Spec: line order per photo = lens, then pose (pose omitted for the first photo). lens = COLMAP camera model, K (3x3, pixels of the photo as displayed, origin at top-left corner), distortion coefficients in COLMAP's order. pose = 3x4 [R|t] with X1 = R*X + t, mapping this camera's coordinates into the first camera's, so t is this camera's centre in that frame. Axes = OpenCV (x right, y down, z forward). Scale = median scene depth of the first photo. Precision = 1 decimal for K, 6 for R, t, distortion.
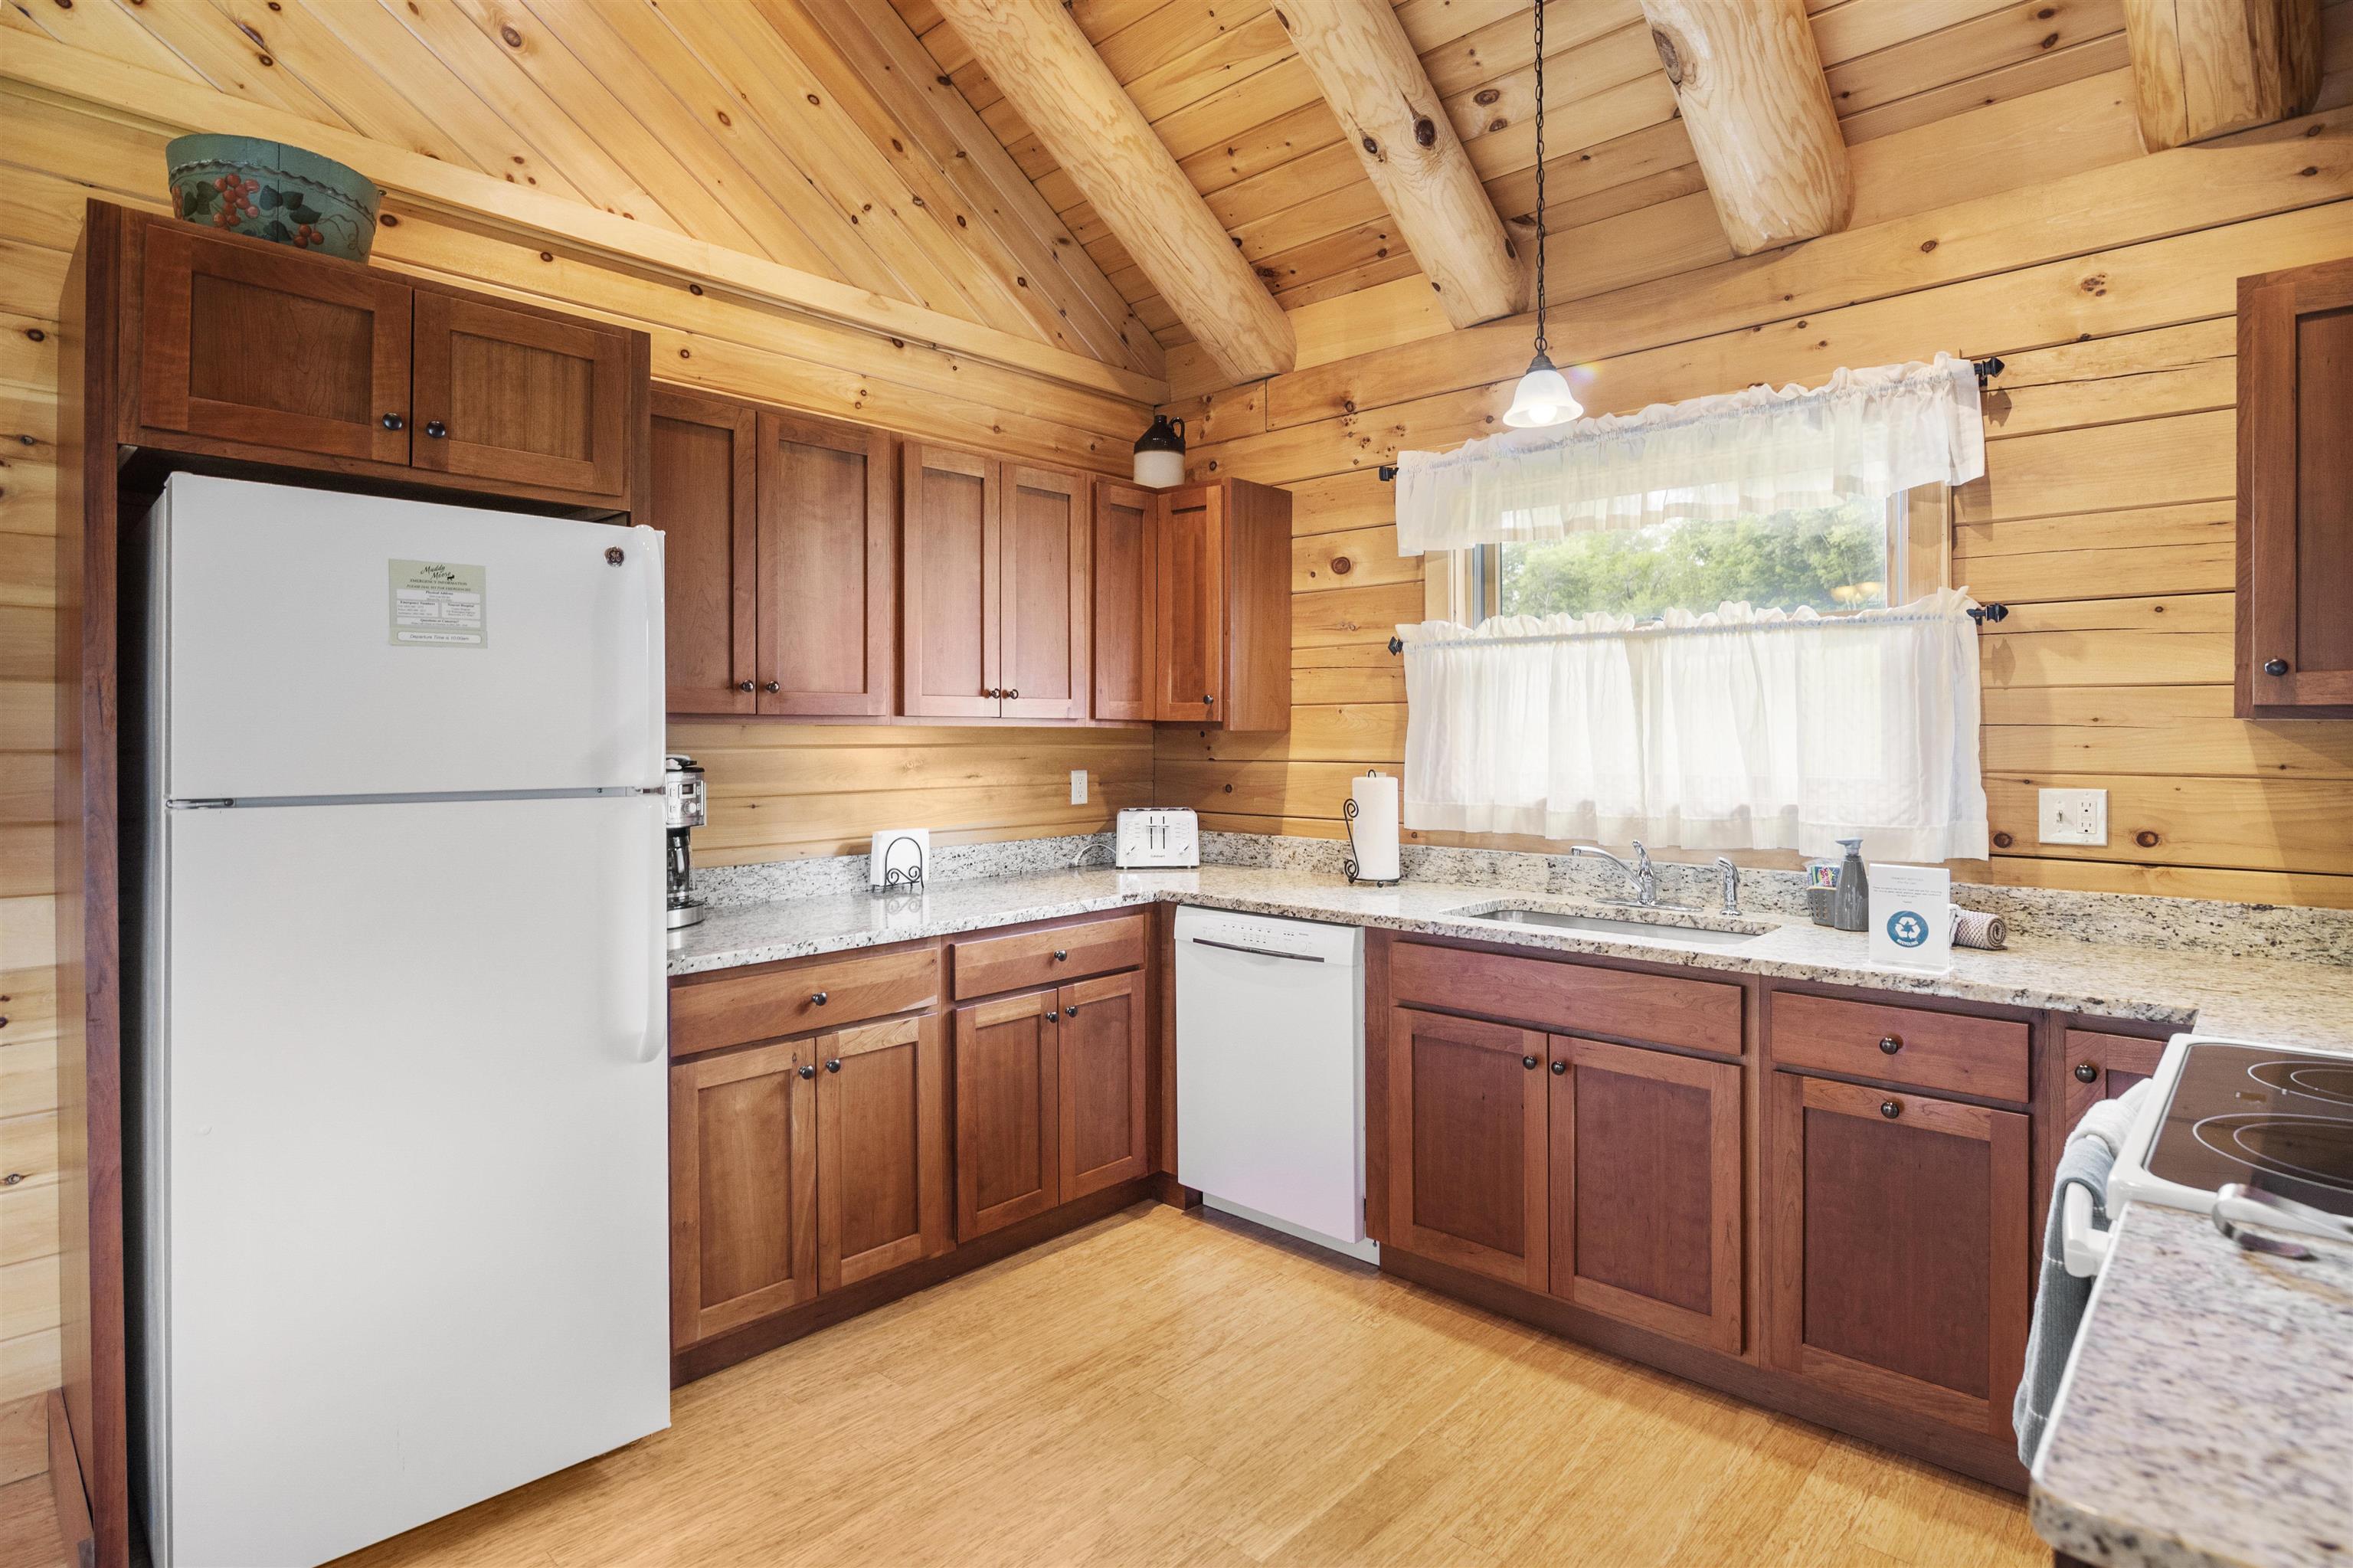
lens RADIAL K [[1212.5, 0, 1170.7], [0, 1212.5, 733.3], [0, 0, 1]] dist [-0.017583, 0.001036]
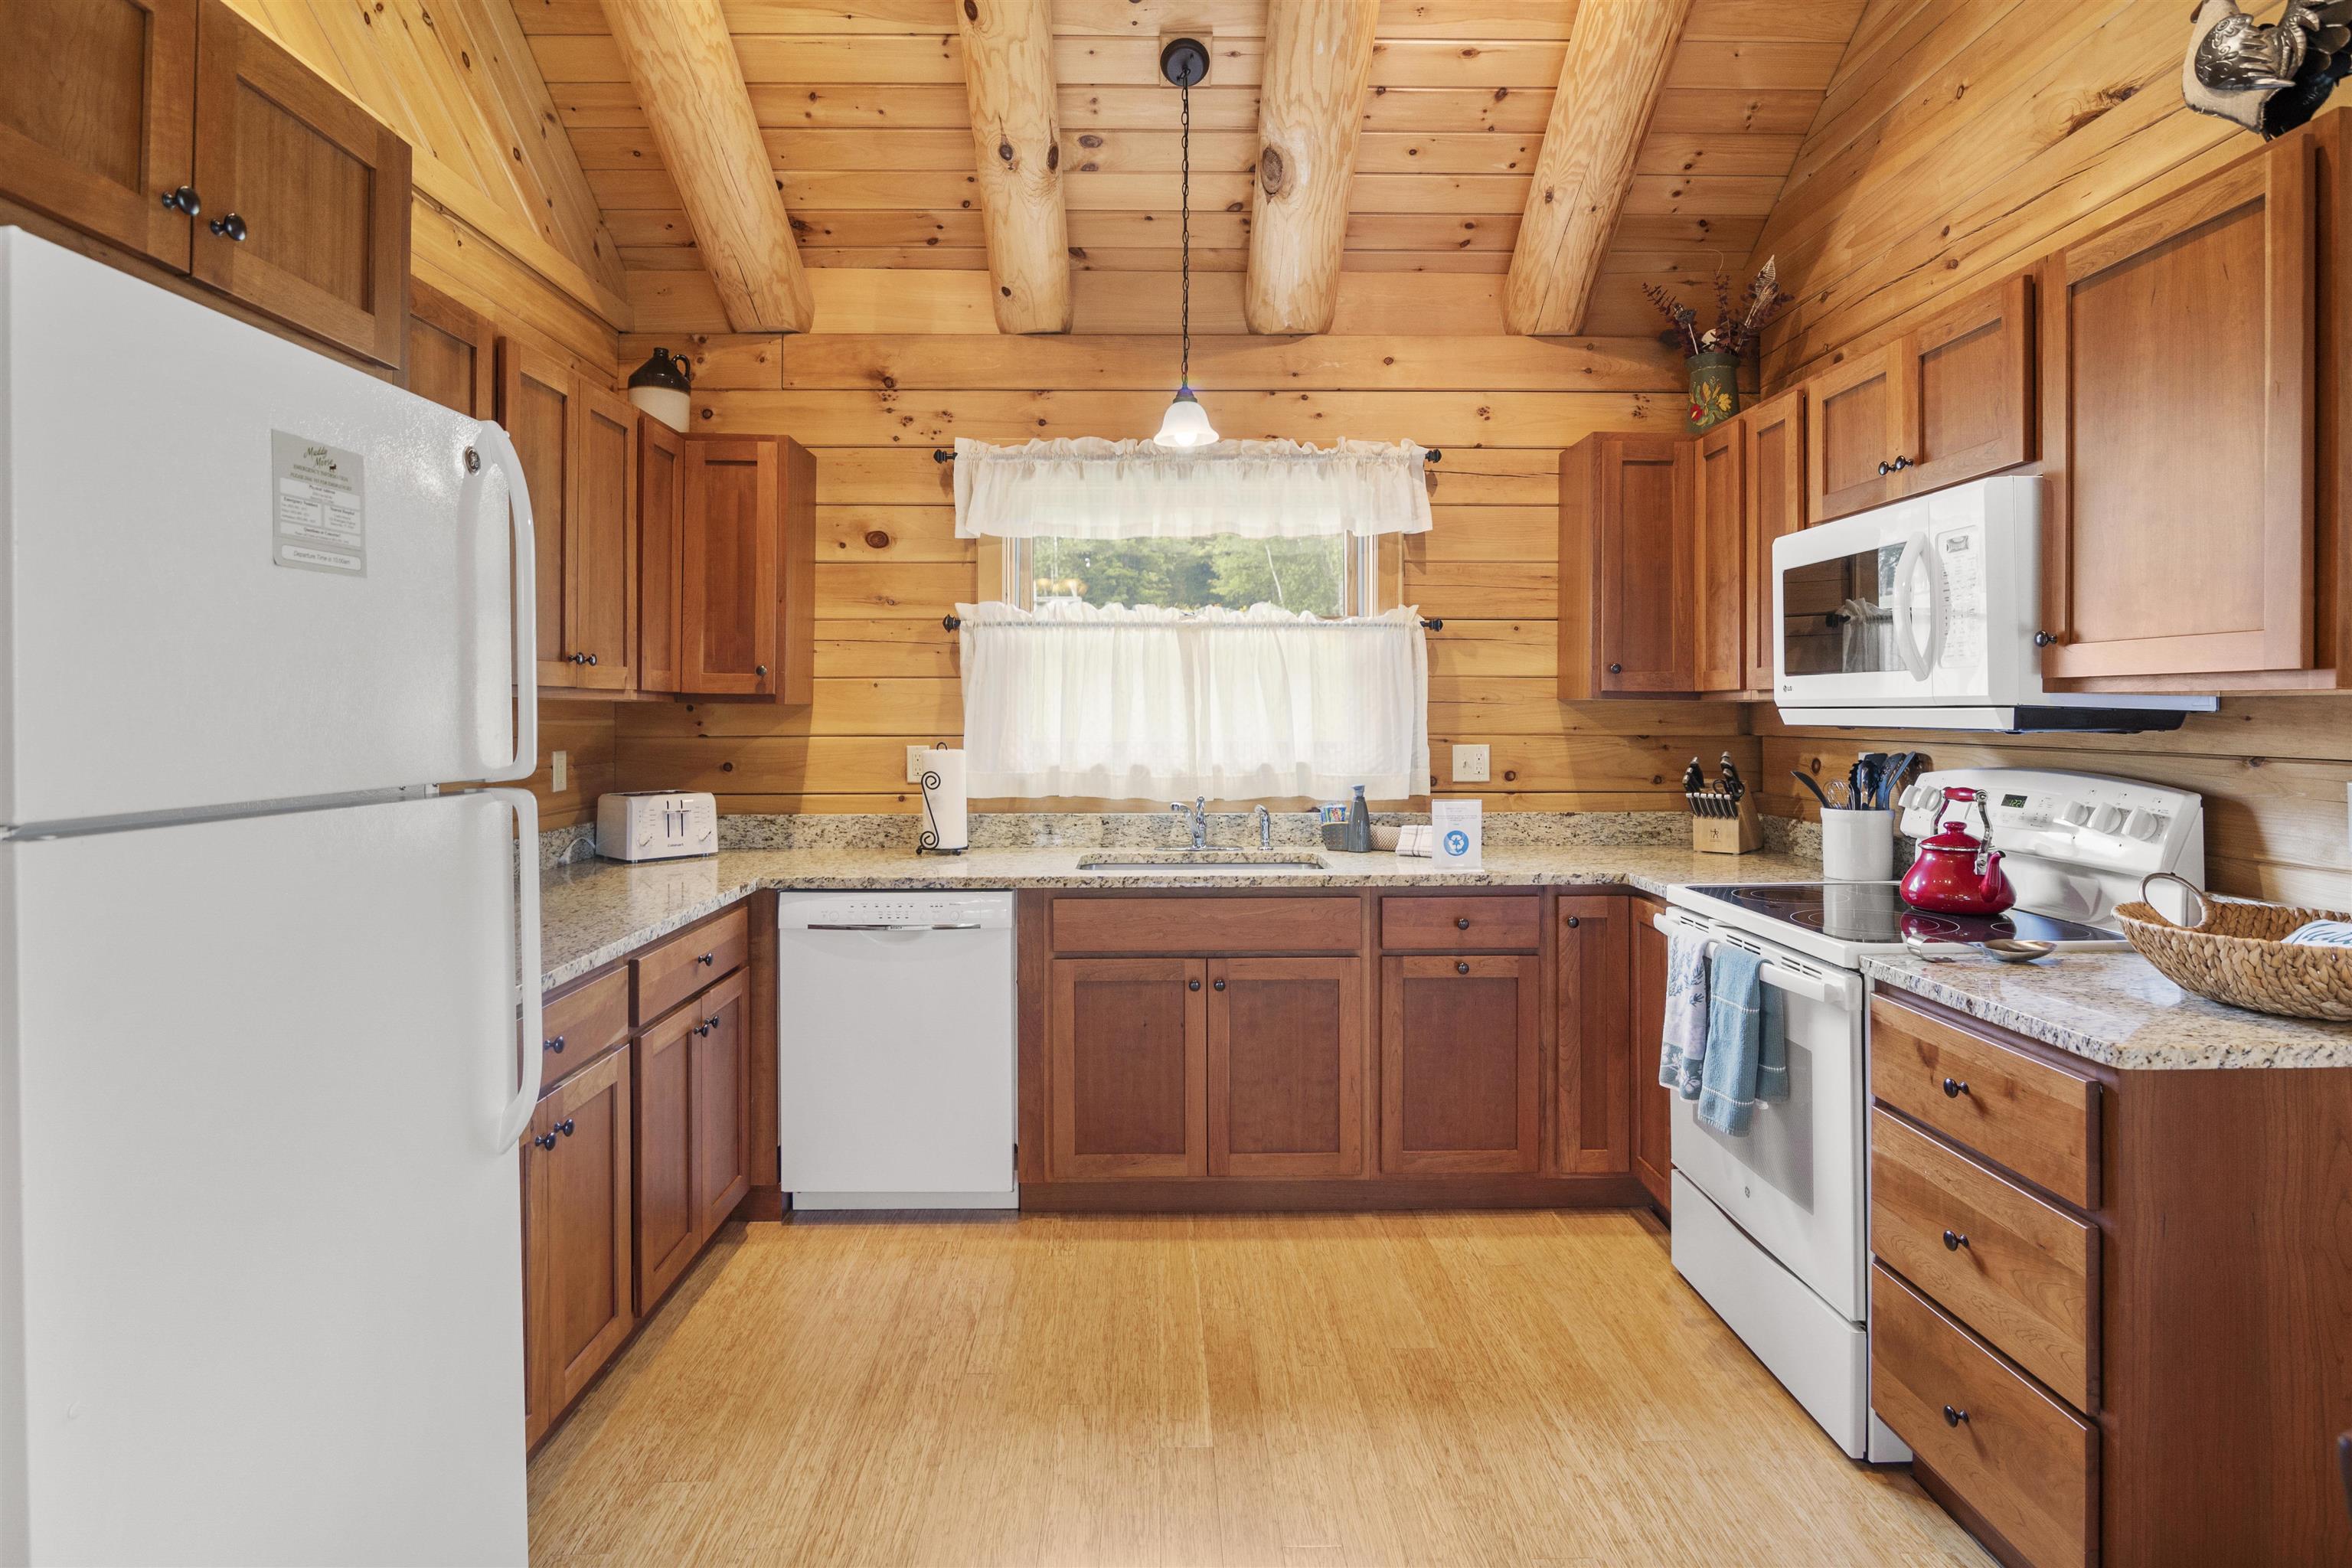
lens RADIAL K [[1214.5, 0, 1179.7], [0, 1214.5, 702.4], [0, 0, 1]] dist [-0.020467, 0.001746]
pose [[0.718182, 0.004090, 0.695844, -0.483490], [-0.000893, 0.999987, -0.004956, 0.000989], [-0.695855, 0.002938, 0.718176, 0.140053]]
